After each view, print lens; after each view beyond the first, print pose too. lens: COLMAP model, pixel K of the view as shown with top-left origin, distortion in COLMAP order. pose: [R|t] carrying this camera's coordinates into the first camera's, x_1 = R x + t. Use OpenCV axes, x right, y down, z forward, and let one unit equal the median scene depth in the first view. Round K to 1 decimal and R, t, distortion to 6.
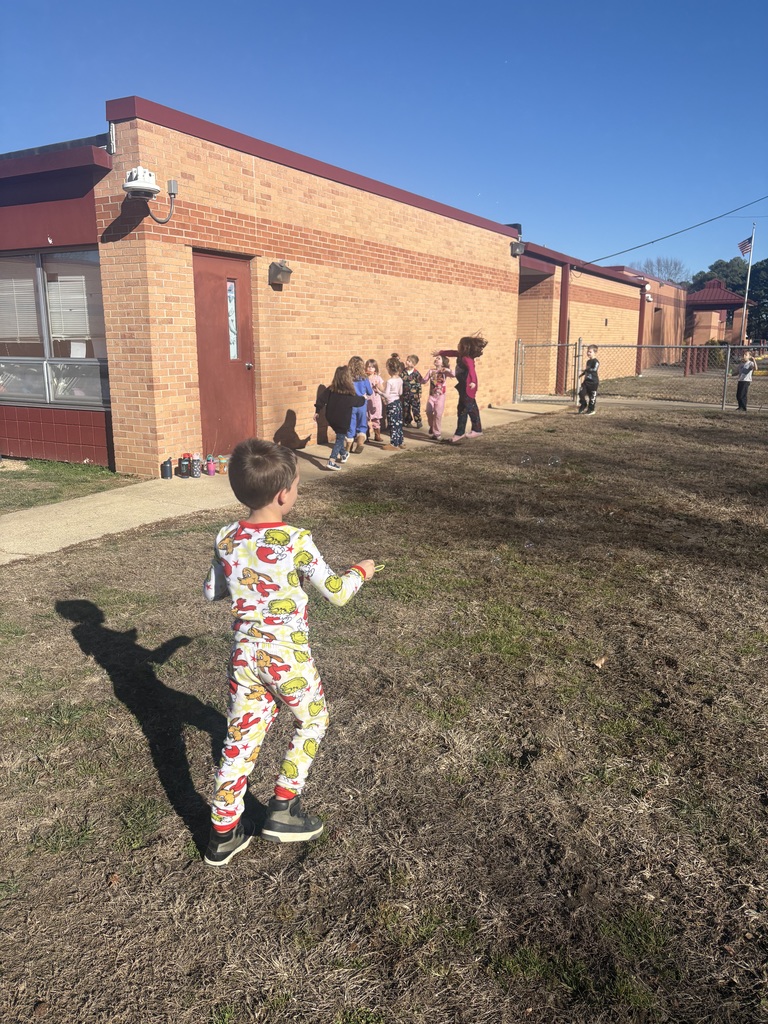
lens RADIAL K [[771.3, 0, 368.3], [0, 771.3, 514.1], [0, 0, 1]] dist [0.009371, -0.002314]
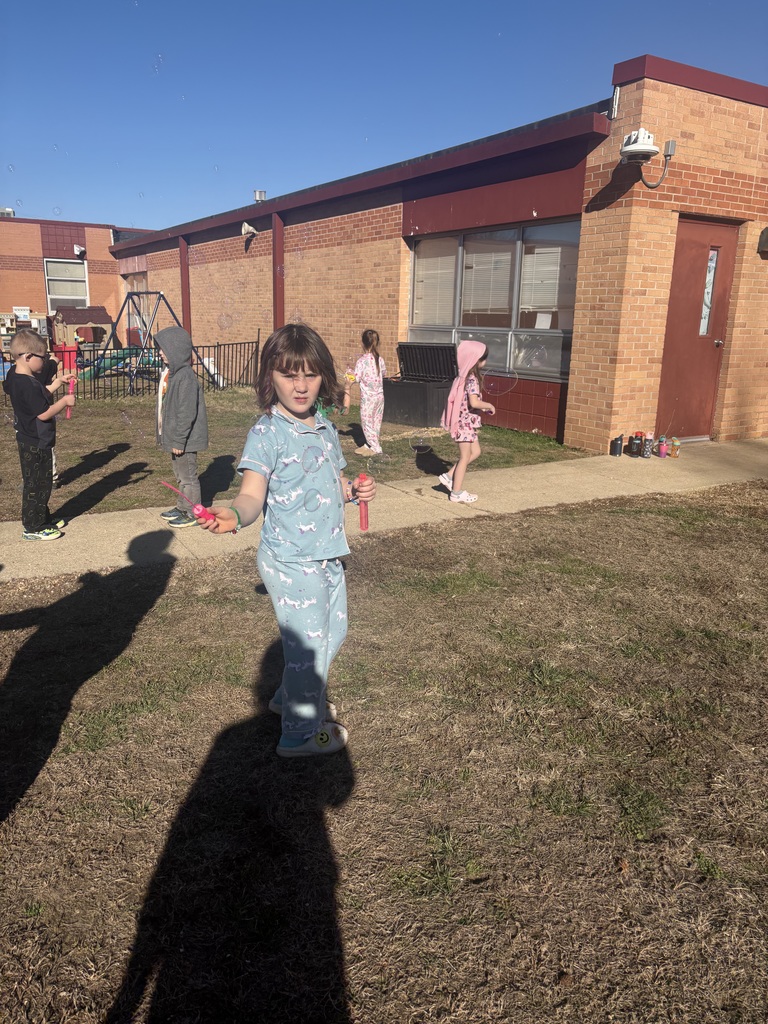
lens RADIAL K [[771.3, 0, 368.3], [0, 771.3, 514.1], [0, 0, 1]] dist [0.009371, -0.002314]
pose [[0.855904, 0.145337, -0.496292, -0.034484], [-0.131372, 0.989319, 0.063155, 0.005919], [0.500170, 0.011145, 0.865855, 0.005624]]
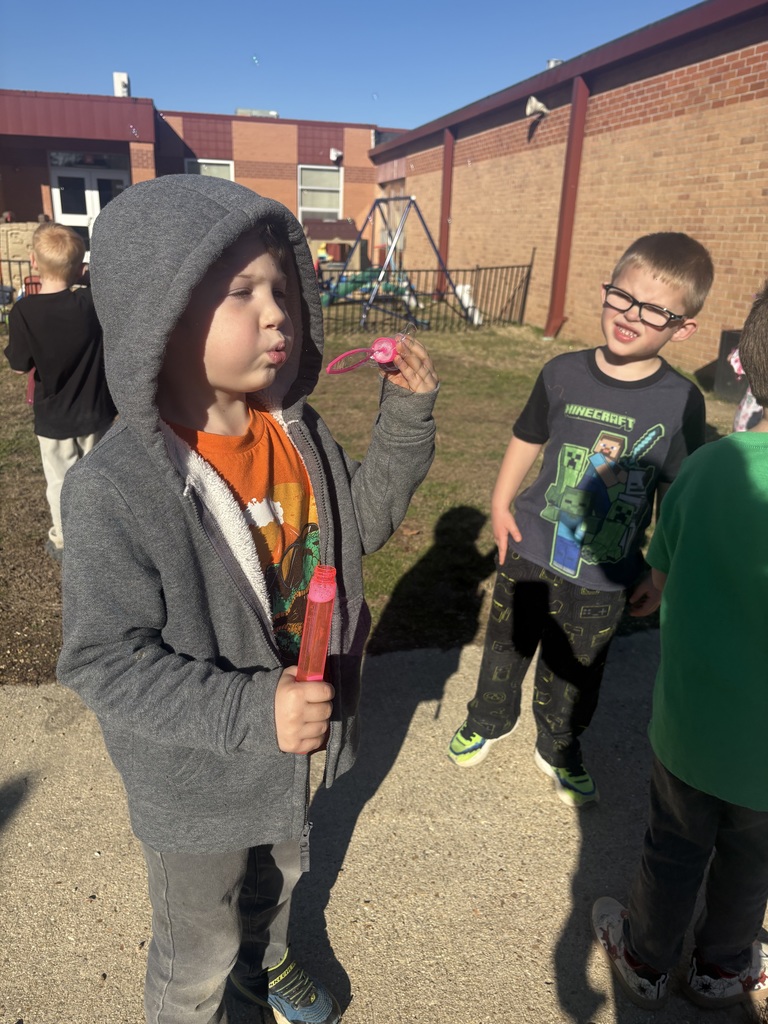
lens RADIAL K [[771.3, 0, 368.3], [0, 771.3, 514.1], [0, 0, 1]] dist [0.009371, -0.002314]
pose [[0.644126, 0.284539, -0.710027, -0.305434], [-0.199423, 0.958605, 0.203242, -0.045136], [0.738466, 0.010682, 0.674206, 0.314002]]
